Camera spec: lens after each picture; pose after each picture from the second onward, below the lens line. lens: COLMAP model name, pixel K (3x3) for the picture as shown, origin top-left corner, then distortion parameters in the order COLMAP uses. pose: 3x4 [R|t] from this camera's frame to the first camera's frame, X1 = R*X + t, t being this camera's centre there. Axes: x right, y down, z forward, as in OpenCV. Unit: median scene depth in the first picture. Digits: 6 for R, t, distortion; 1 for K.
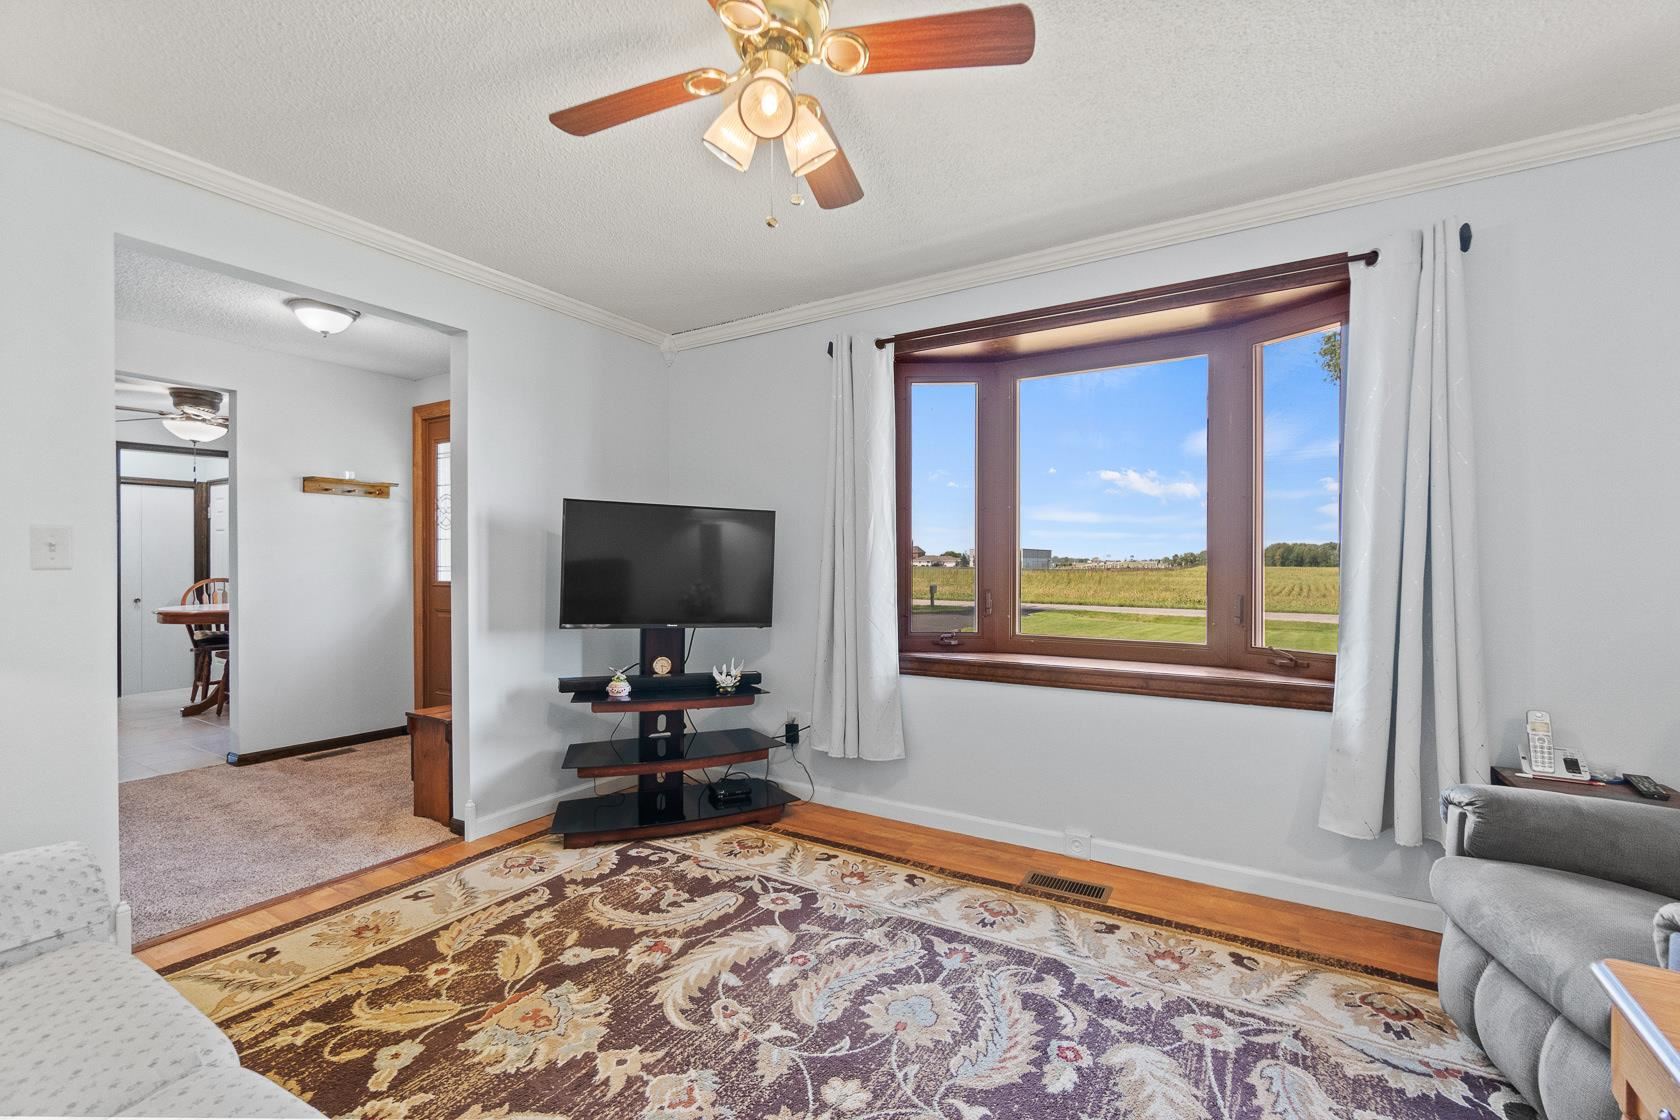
lens RADIAL K [[718.6, 0, 837.7], [0, 718.6, 567.9], [0, 0, 1]] dist [0.000908, 0.000155]
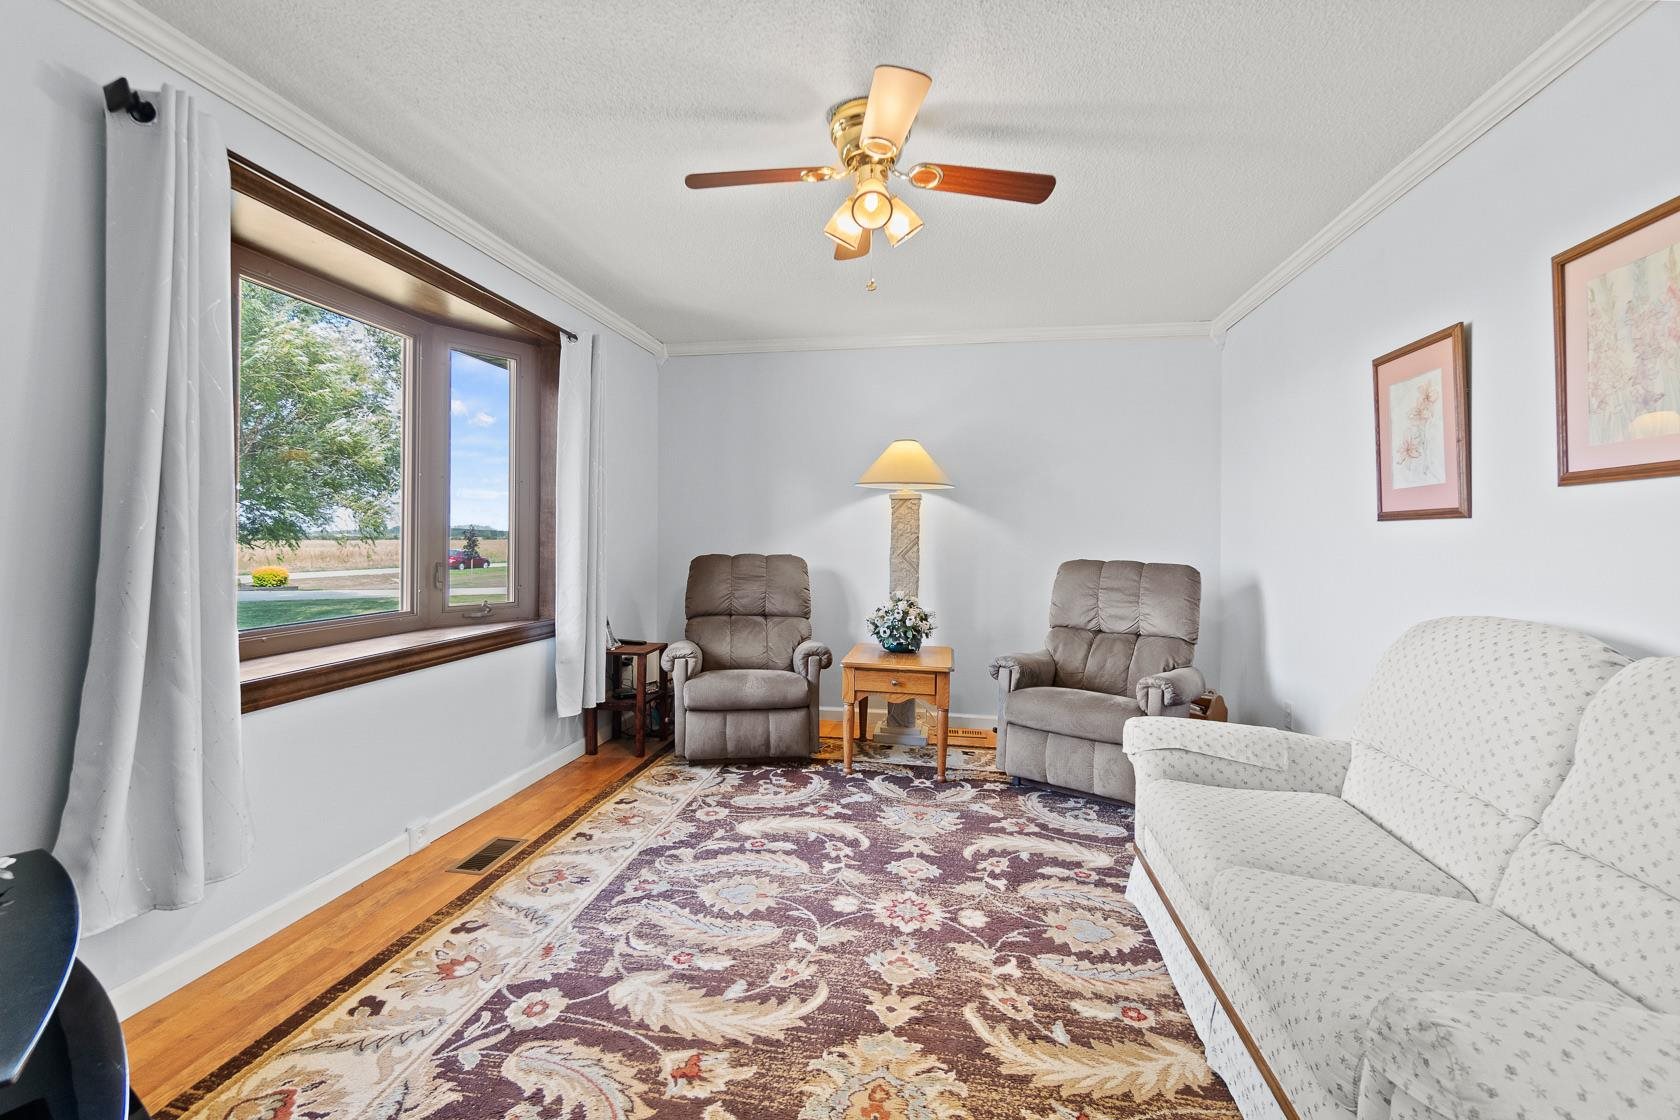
lens RADIAL K [[718.6, 0, 819.7], [0, 718.6, 526.3], [0, 0, 1]] dist [0.000908, 0.000155]
pose [[-0.338567, 0.011022, 0.940878, -0.984188], [-0.002512, 0.999917, -0.012618, -0.005240], [-0.940939, -0.006635, -0.338511, 1.135624]]
